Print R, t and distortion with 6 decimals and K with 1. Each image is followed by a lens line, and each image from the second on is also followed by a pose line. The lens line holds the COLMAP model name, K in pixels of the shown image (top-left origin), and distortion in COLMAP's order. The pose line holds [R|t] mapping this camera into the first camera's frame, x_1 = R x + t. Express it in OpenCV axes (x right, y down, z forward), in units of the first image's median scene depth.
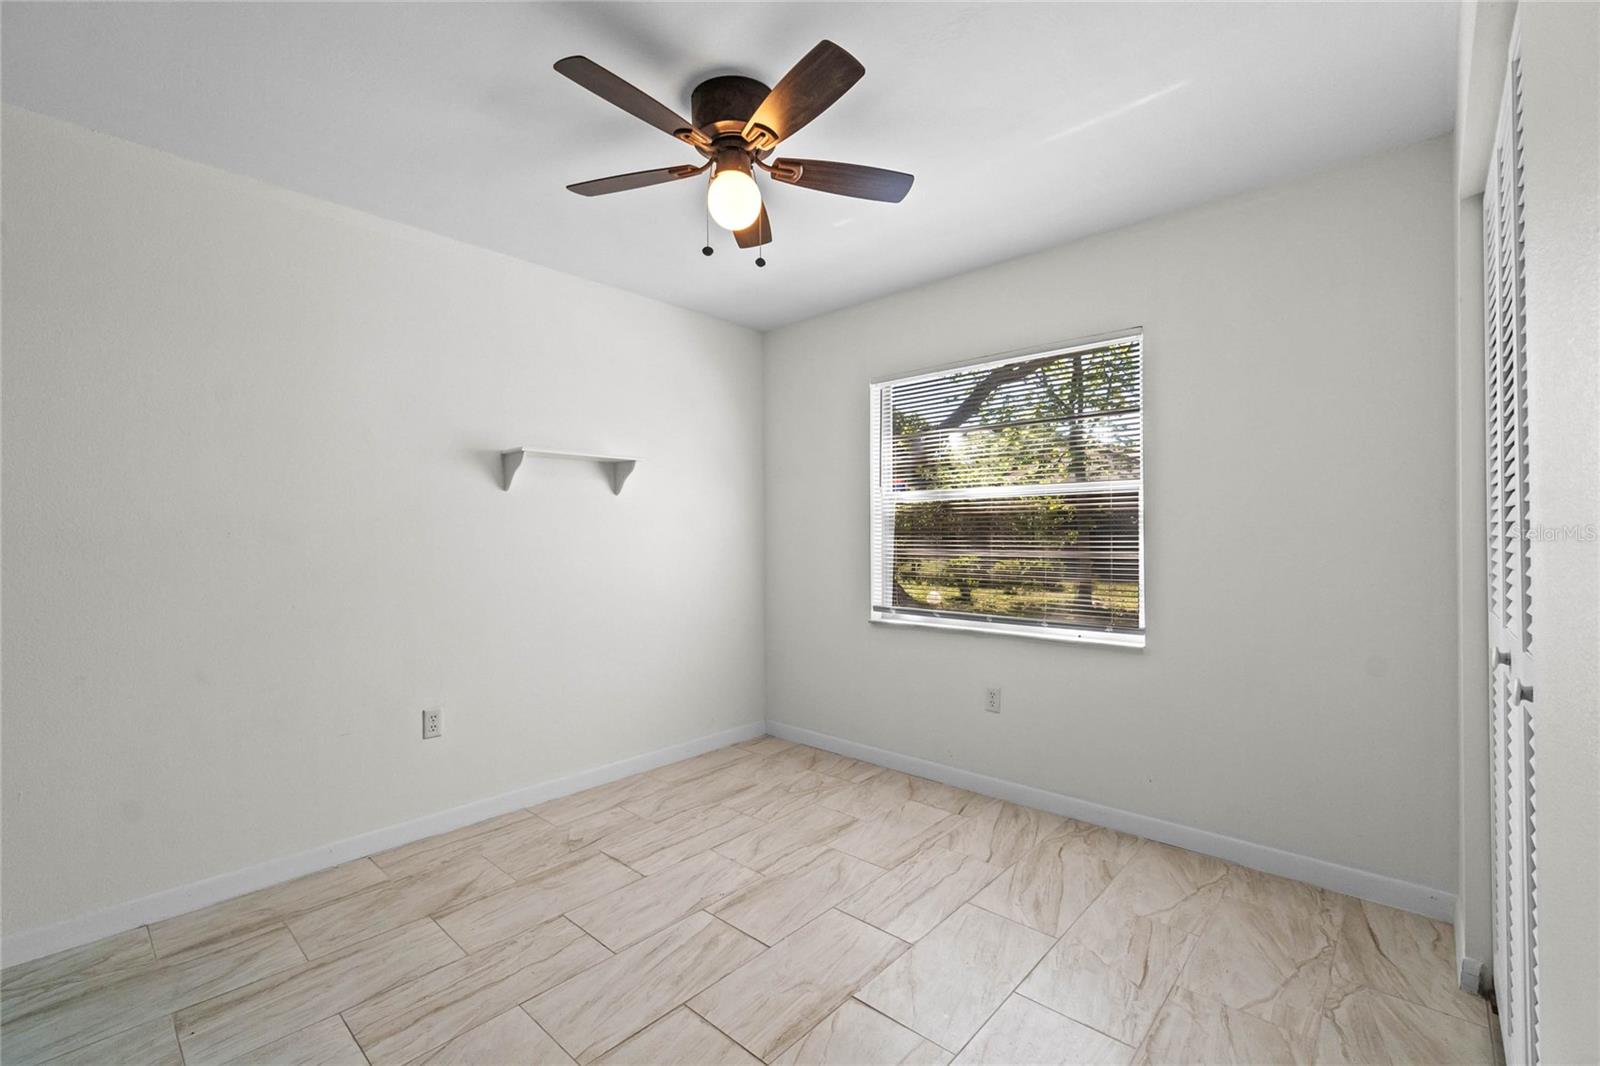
lens RADIAL K [[691.5, 0, 800.0], [0, 691.5, 533.0], [0, 0, 1]] dist [0.000673, 0.000374]
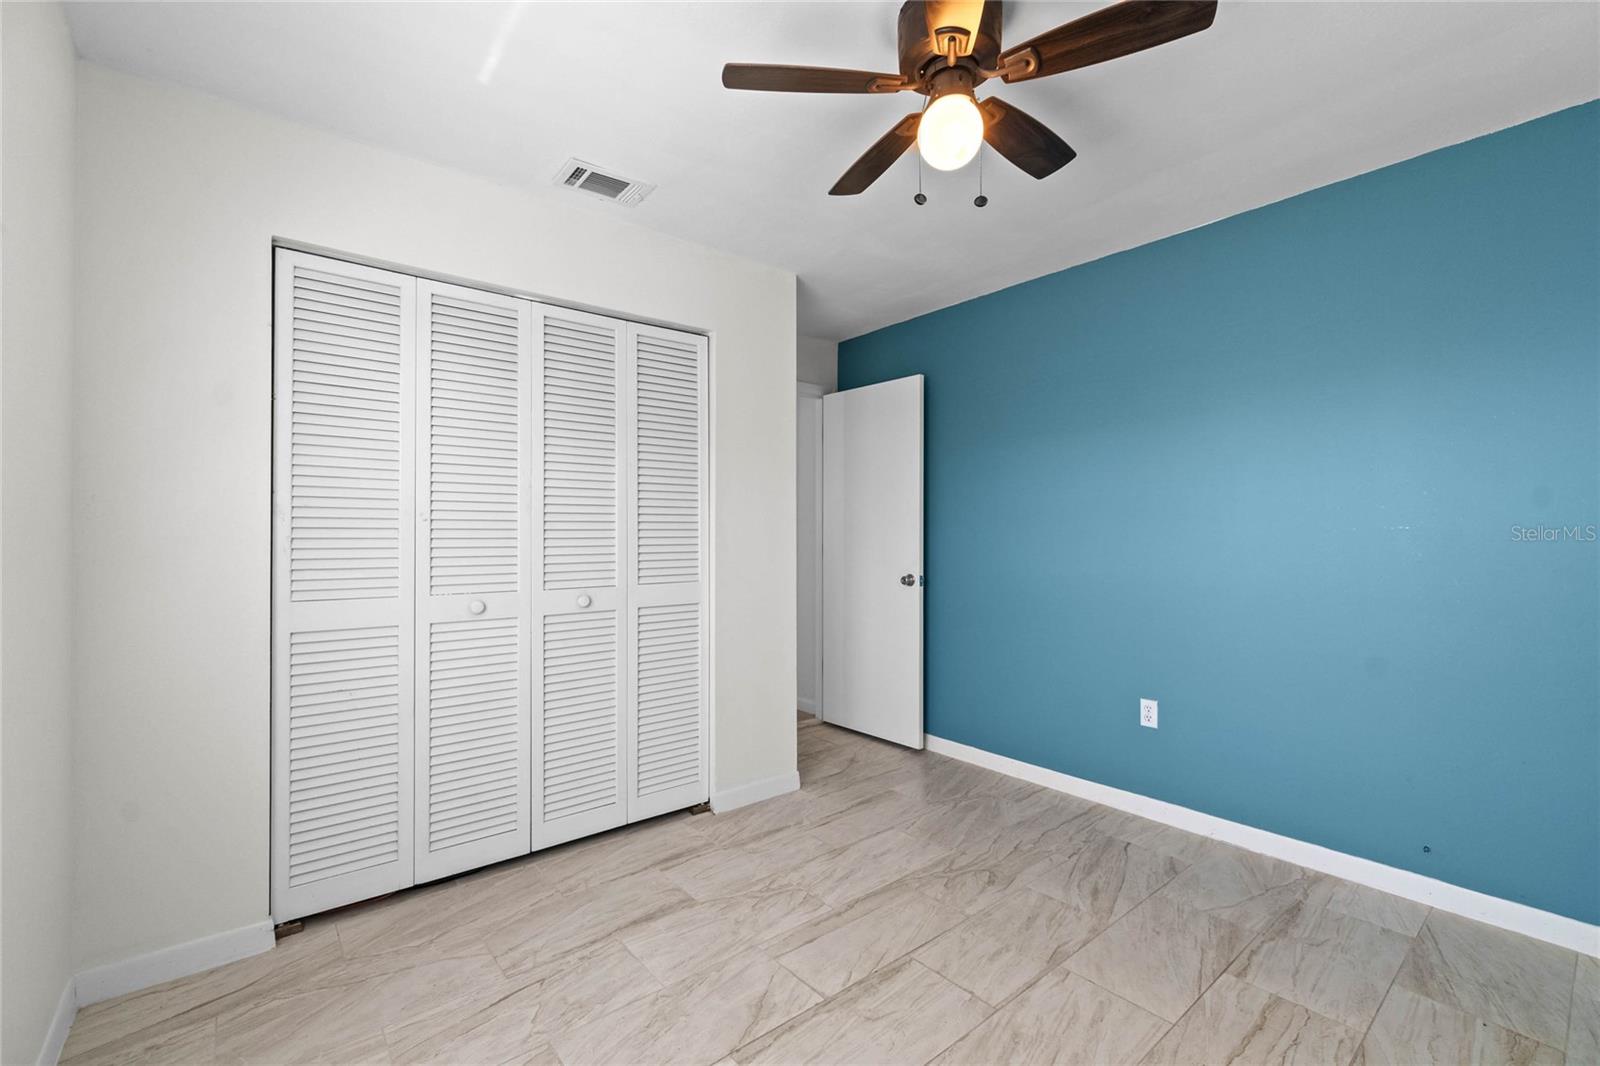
lens RADIAL K [[691.5, 0, 800.0], [0, 691.5, 533.0], [0, 0, 1]] dist [0.000673, 0.000374]
pose [[-0.990293, 0.003643, 0.138945, -0.028370], [0.002628, 0.999969, -0.007484, 0.008726], [-0.138968, -0.007046, -0.990272, 1.981957]]
